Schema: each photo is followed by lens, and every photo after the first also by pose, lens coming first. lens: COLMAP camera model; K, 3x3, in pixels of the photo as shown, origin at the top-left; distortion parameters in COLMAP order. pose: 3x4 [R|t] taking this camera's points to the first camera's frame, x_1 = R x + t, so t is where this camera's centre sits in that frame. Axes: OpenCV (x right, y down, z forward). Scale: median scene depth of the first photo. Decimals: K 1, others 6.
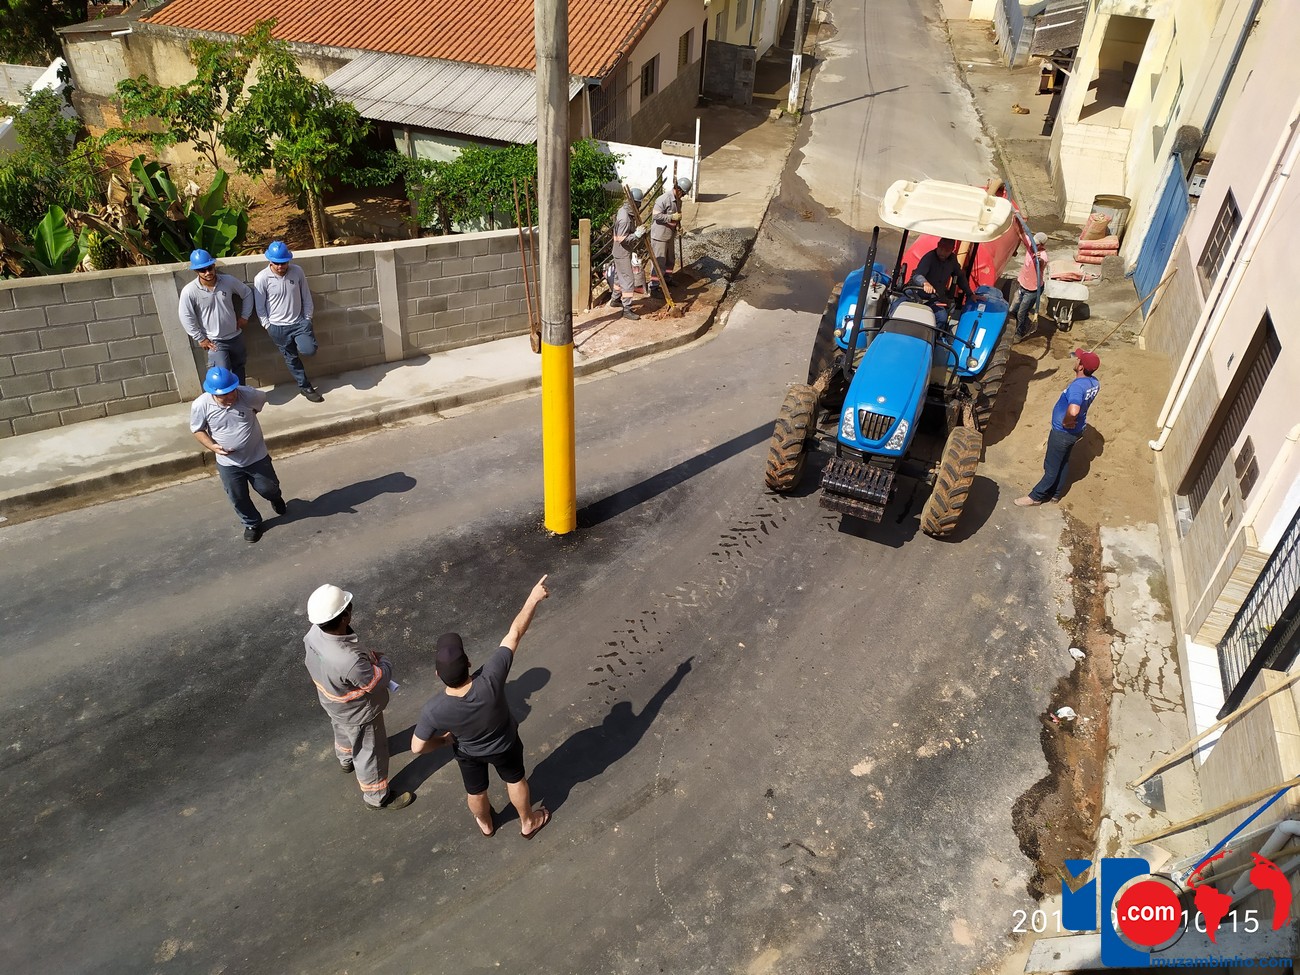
lens RADIAL K [[982.9, 0, 650.0], [0, 982.9, 487.5], [0, 0, 1]] dist [0.036865, -0.001362]
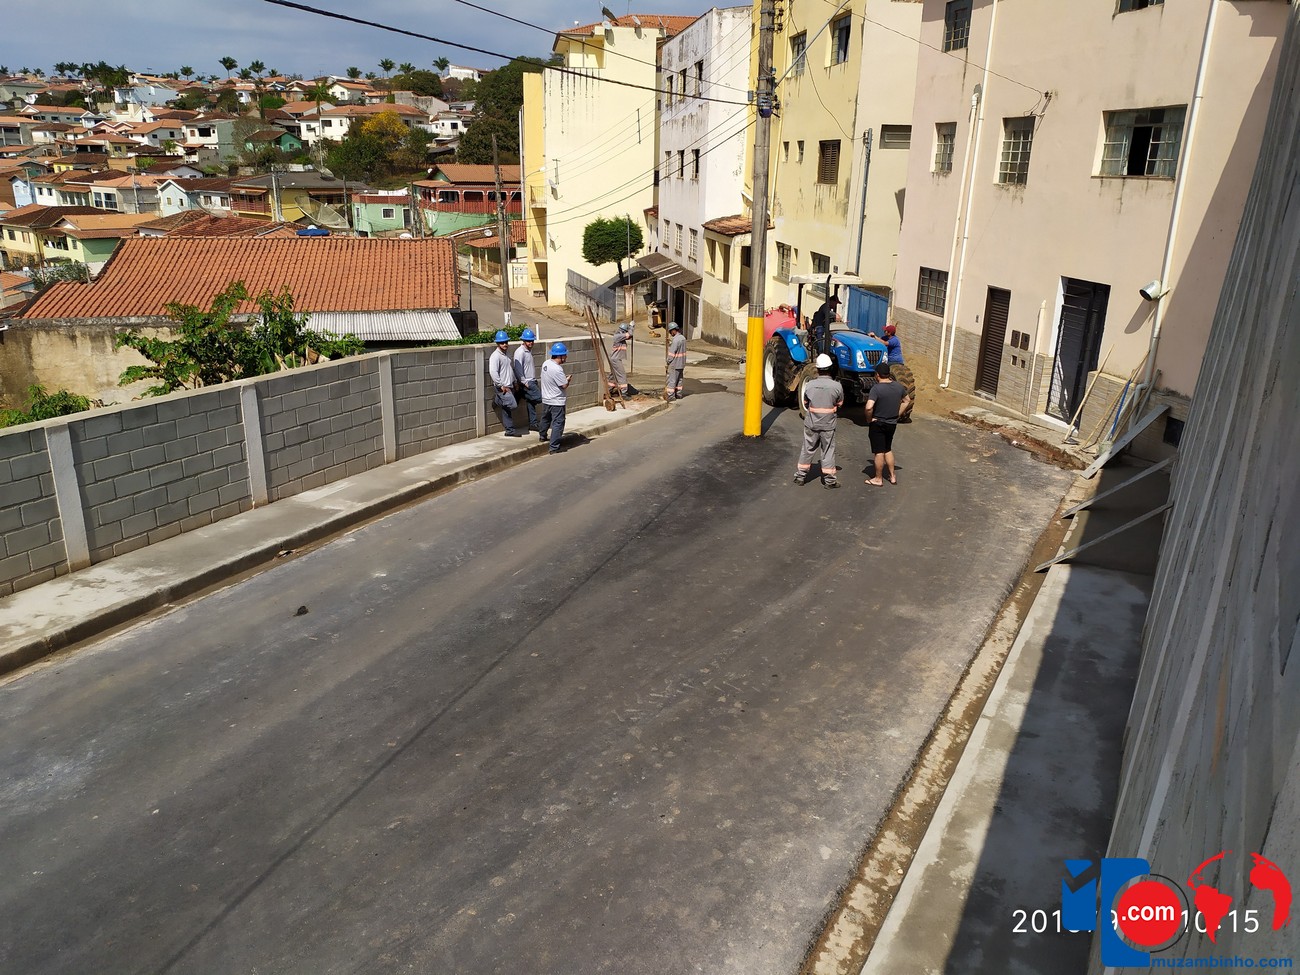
lens RADIAL K [[982.9, 0, 650.0], [0, 982.9, 487.5], [0, 0, 1]] dist [0.036865, -0.001362]
pose [[0.864615, -0.183539, 0.467712, -0.960316], [0.319740, 0.919062, -0.230417, 0.415758], [-0.387566, 0.348768, 0.853319, -0.364149]]
